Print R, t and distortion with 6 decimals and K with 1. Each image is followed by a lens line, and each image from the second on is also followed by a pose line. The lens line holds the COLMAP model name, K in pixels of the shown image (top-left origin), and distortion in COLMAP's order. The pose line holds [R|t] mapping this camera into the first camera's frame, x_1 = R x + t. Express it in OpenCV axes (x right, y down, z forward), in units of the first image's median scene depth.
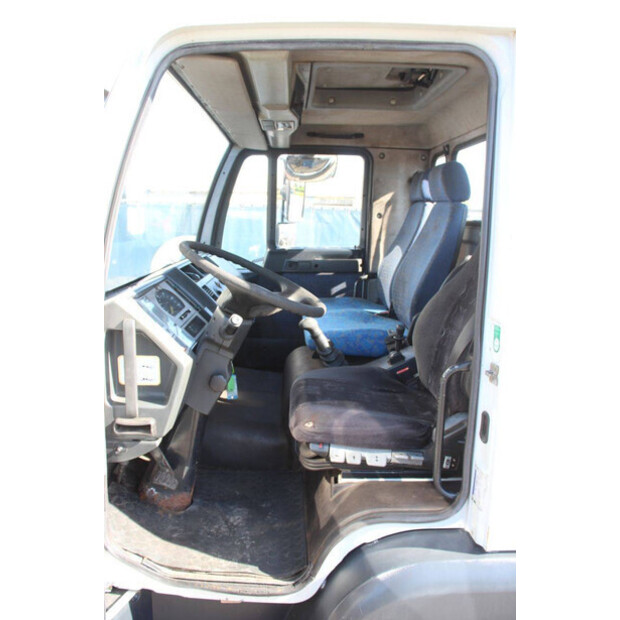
lens RADIAL K [[558.8, 0, 309.1], [0, 558.8, 310.8], [0, 0, 1]] dist [-0.073775, -0.002706]
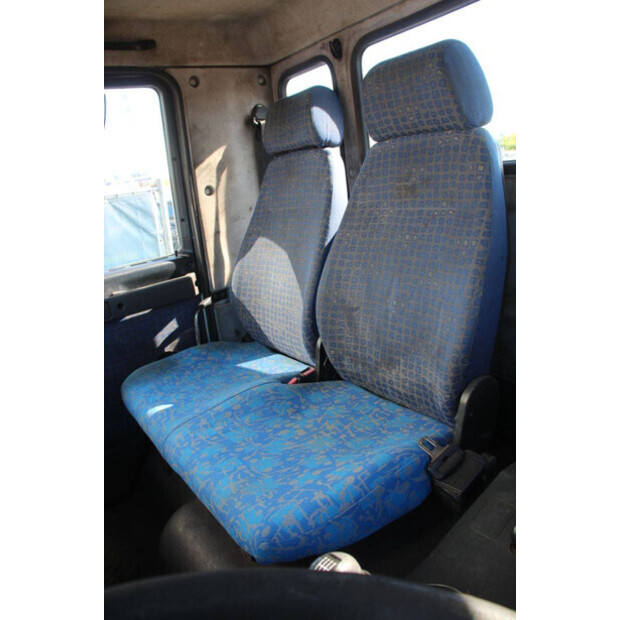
lens RADIAL K [[516.0, 0, 310.8], [0, 516.0, 309.7], [0, 0, 1]] dist [-0.137988, 0.090975]
pose [[0.840783, -0.262498, 0.473475, -0.064756], [0.231056, 0.964922, 0.124657, -0.098264], [-0.489589, 0.004590, 0.871941, 0.517638]]
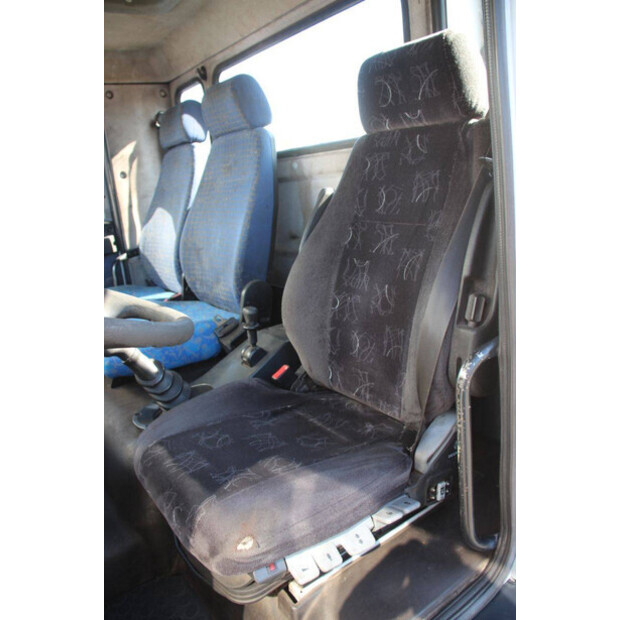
lens RADIAL K [[516.0, 0, 317.9], [0, 516.0, 320.9], [0, 0, 1]] dist [-0.137988, 0.090975]
pose [[0.819734, -0.268075, 0.506135, -0.059809], [0.221553, 0.963324, 0.151399, -0.023144], [-0.528158, -0.011971, 0.849062, 0.277642]]
